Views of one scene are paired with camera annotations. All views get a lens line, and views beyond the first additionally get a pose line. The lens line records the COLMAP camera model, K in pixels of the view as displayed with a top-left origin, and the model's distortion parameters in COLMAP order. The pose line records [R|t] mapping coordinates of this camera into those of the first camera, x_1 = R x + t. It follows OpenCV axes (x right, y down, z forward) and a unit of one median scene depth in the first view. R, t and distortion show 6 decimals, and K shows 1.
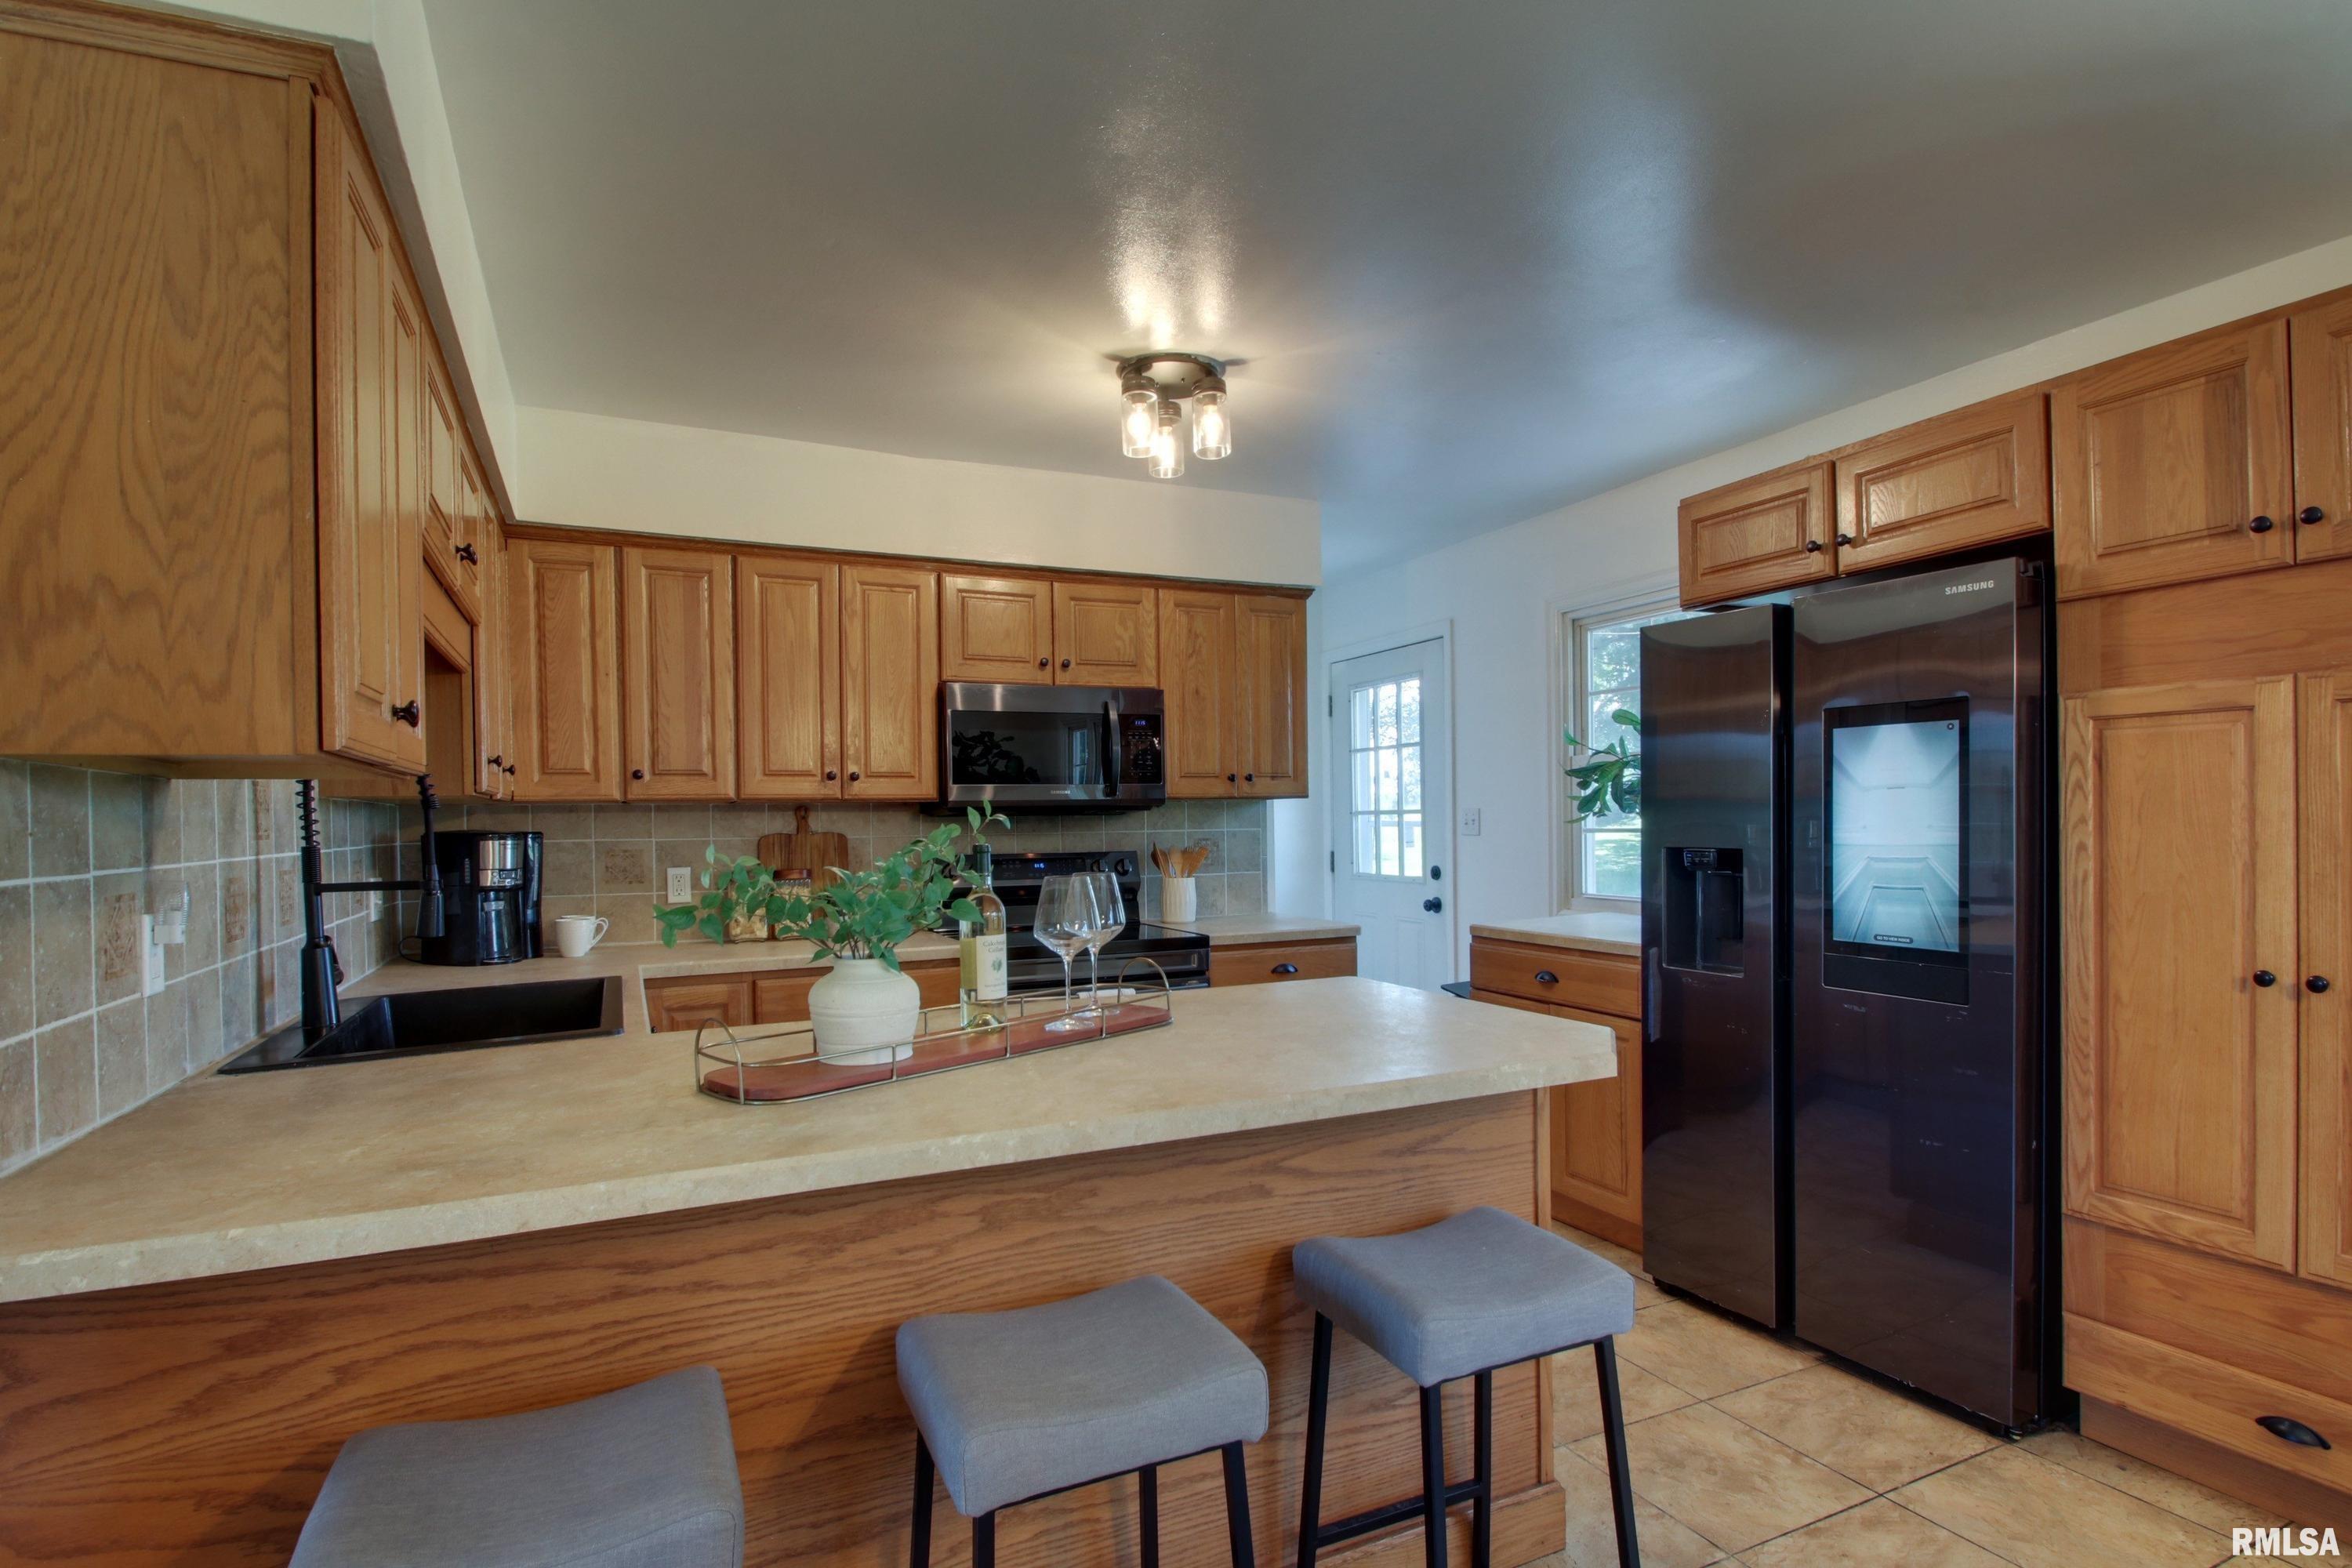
lens RADIAL K [[1199.6, 0, 1174.0], [0, 1199.6, 811.1], [0, 0, 1]] dist [-0.011744, -0.000576]
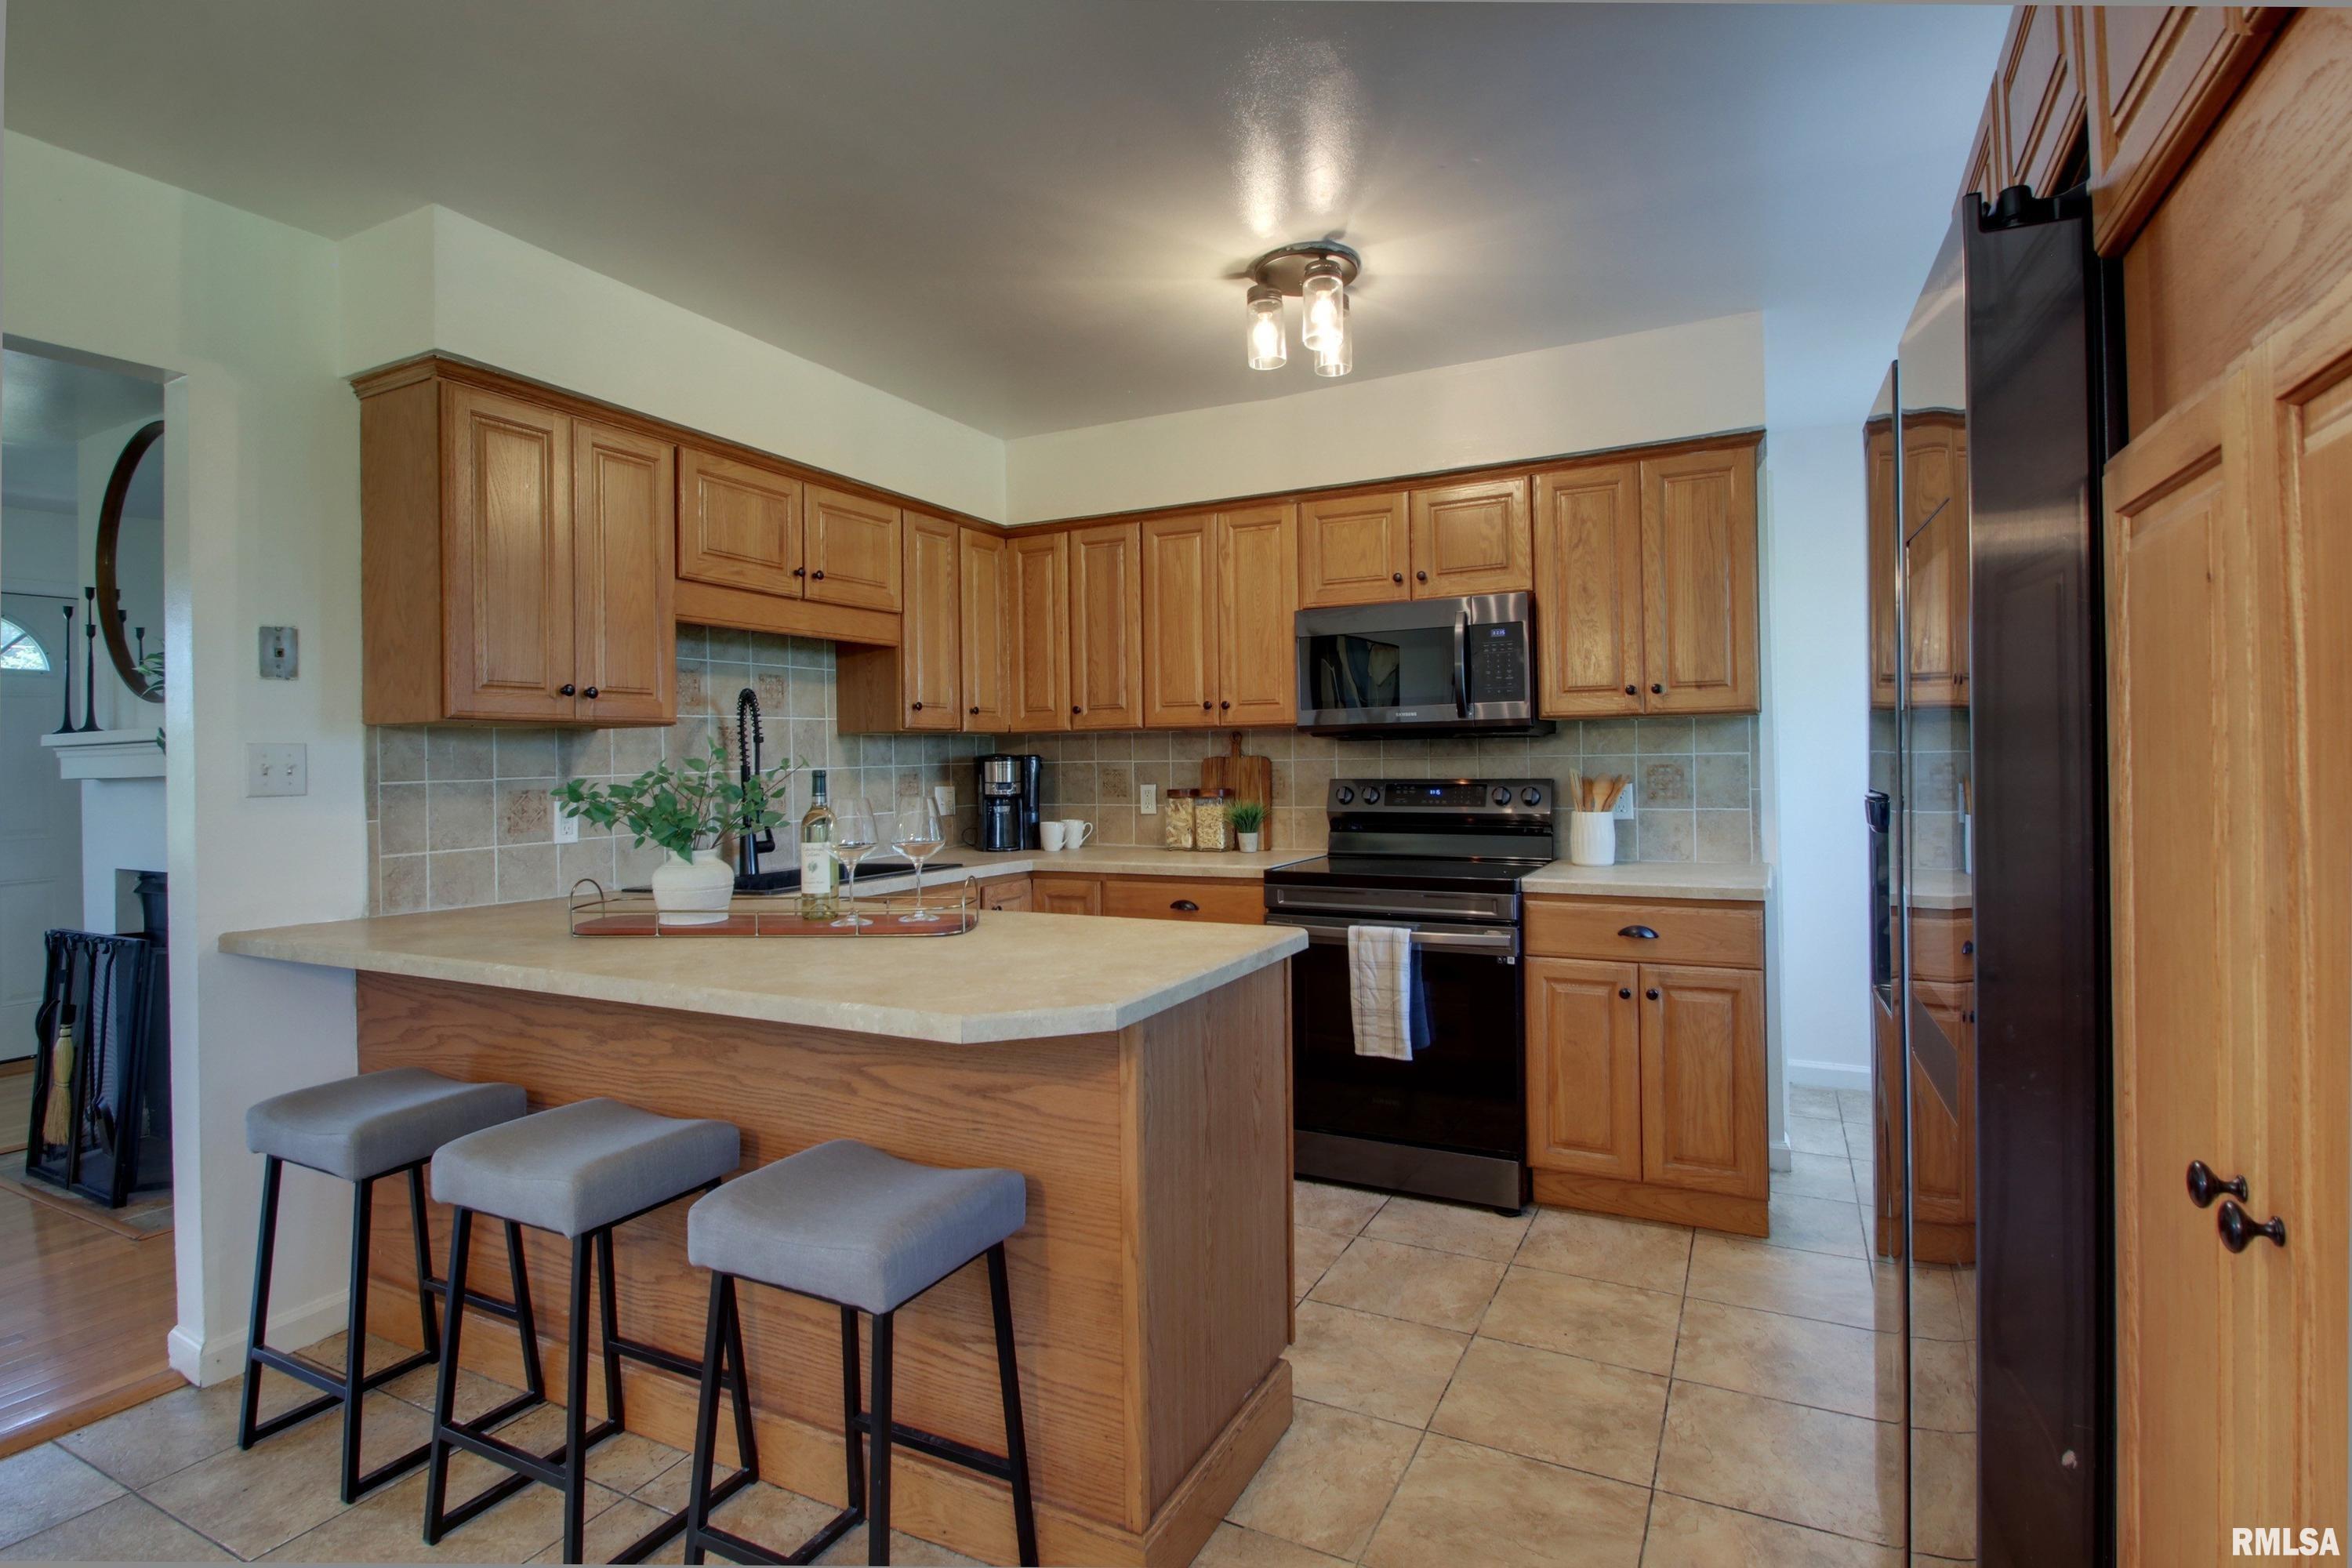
lens RADIAL K [[1178.6, 0, 1108.6], [0, 1178.6, 755.2], [0, 0, 1]] dist [-0.000373, -0.000103]
pose [[0.583663, 0.003694, -0.811988, 0.585239], [0.014206, 0.999790, 0.014760, -0.000844], [0.811872, -0.020150, 0.583488, 0.304389]]
